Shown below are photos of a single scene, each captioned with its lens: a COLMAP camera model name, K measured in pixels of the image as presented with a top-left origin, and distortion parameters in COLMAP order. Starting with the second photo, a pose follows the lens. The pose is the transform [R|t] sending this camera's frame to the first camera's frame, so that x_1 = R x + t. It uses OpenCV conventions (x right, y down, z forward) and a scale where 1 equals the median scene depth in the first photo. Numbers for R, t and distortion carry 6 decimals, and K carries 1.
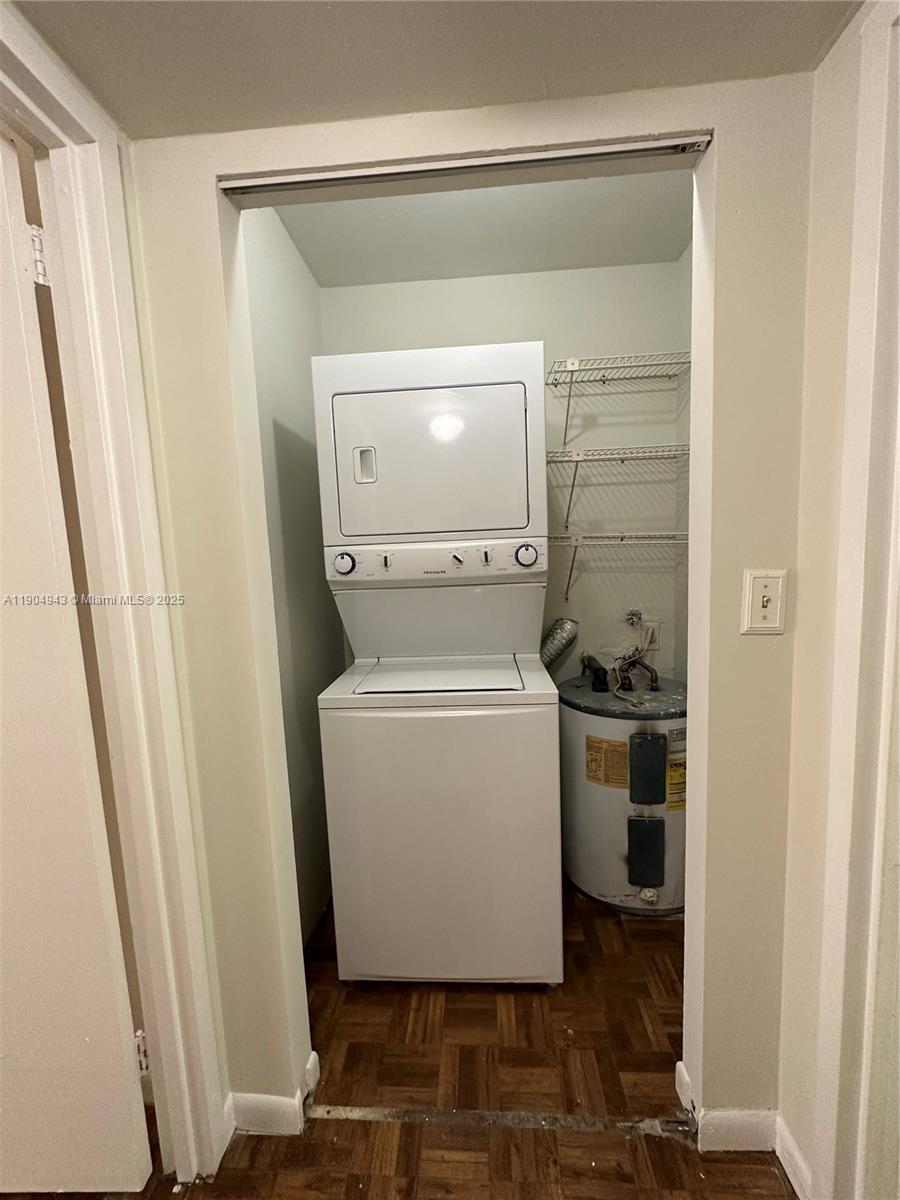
lens RADIAL K [[478.4, 0, 445.3], [0, 478.4, 602.4], [0, 0, 1]] dist [-0.000334, 0.000413]
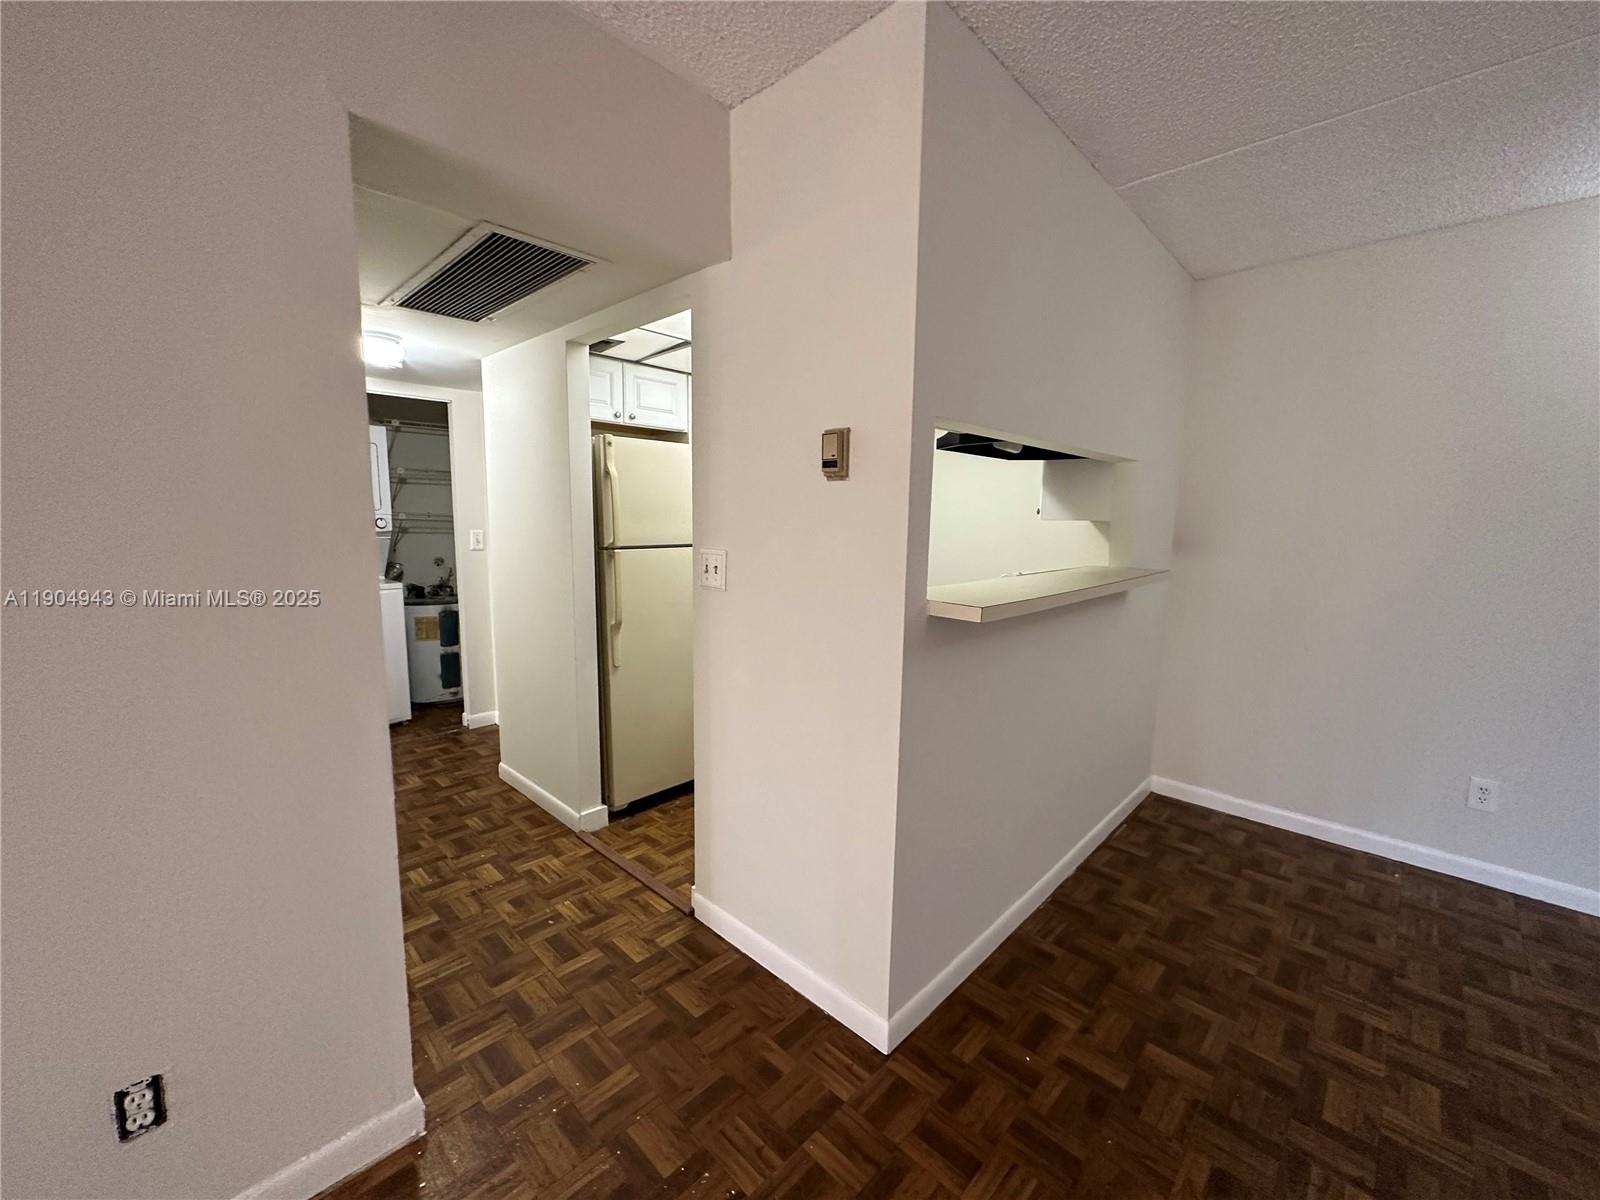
lens RADIAL K [[637.9, 0, 797.6], [0, 637.9, 596.8], [0, 0, 1]] dist [-0.000334, 0.000413]
pose [[0.646416, -0.045981, 0.761598, -0.794852], [0.047287, 0.998678, 0.020159, 0.254855], [-0.761518, 0.022983, 0.647736, -2.208317]]
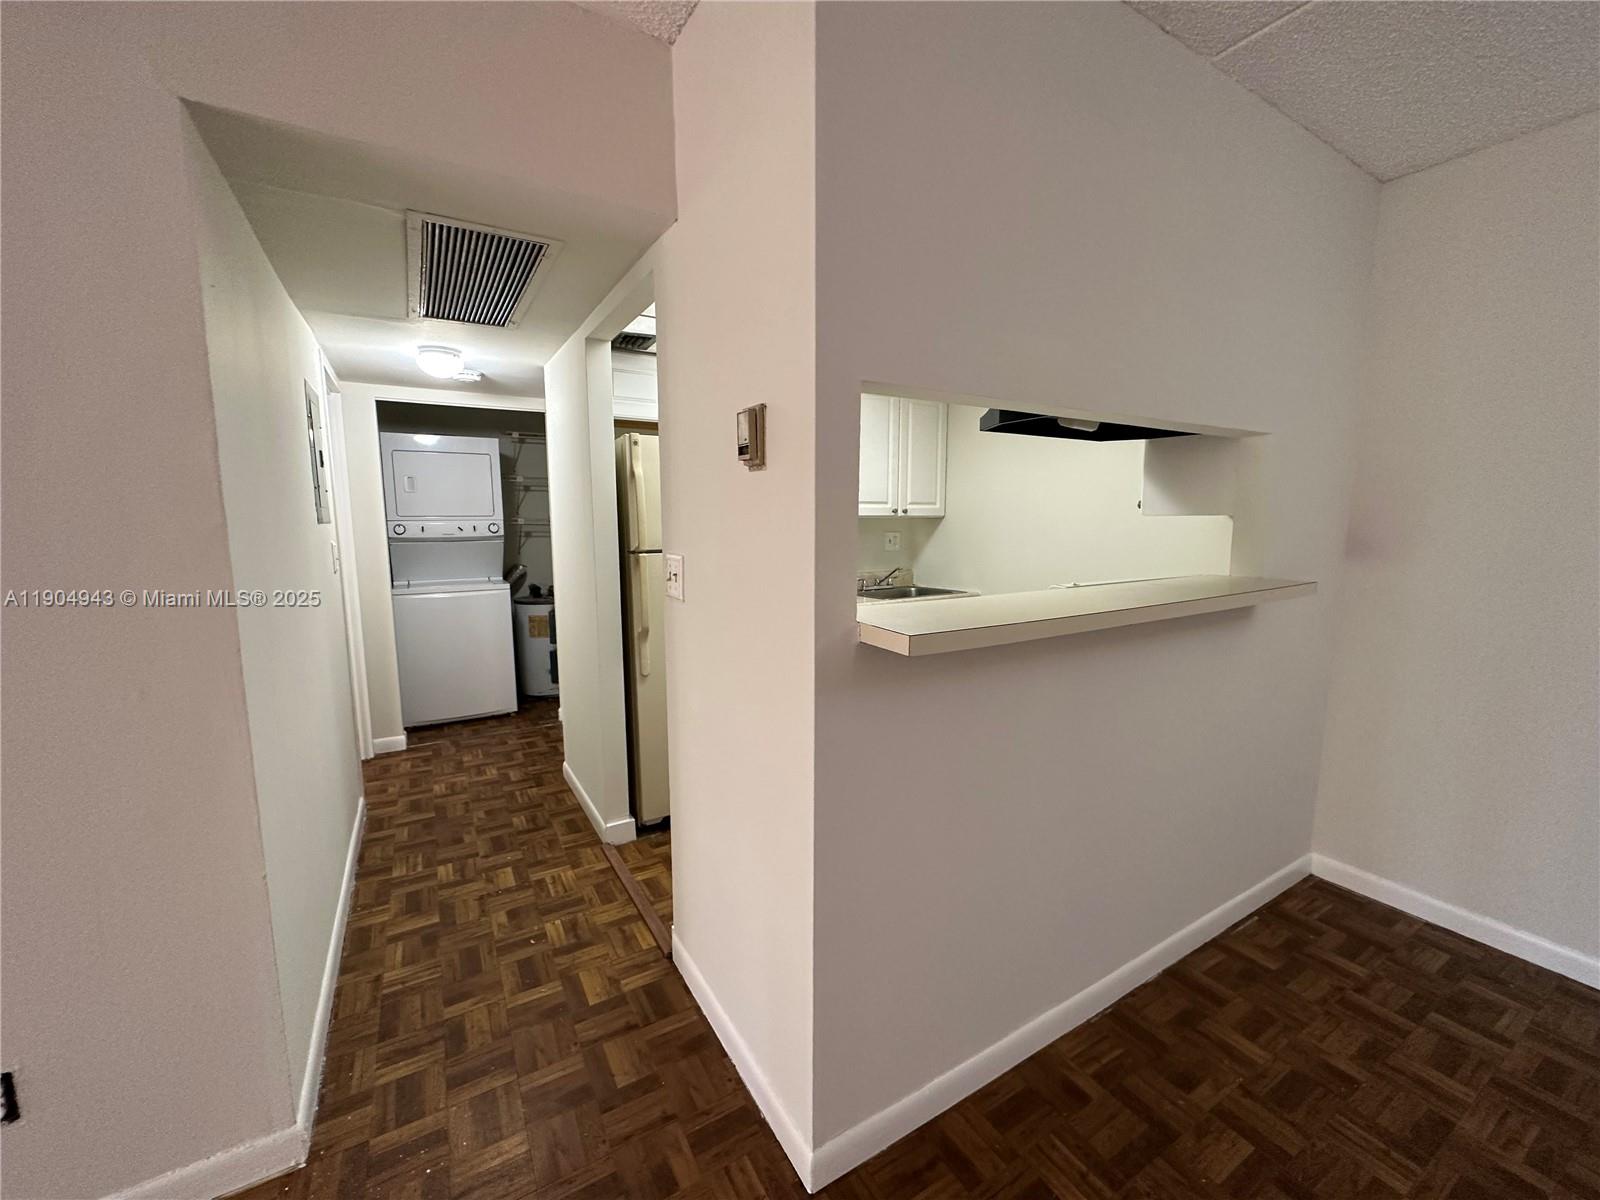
lens RADIAL K [[637.9, 0, 800.0], [0, 637.9, 597.1], [0, 0, 1]] dist [-0.000334, 0.000413]
pose [[0.821426, -0.032075, 0.569412, -0.371109], [0.032873, 0.999420, 0.008875, 0.250262], [-0.569367, 0.011428, 0.822004, -2.313435]]
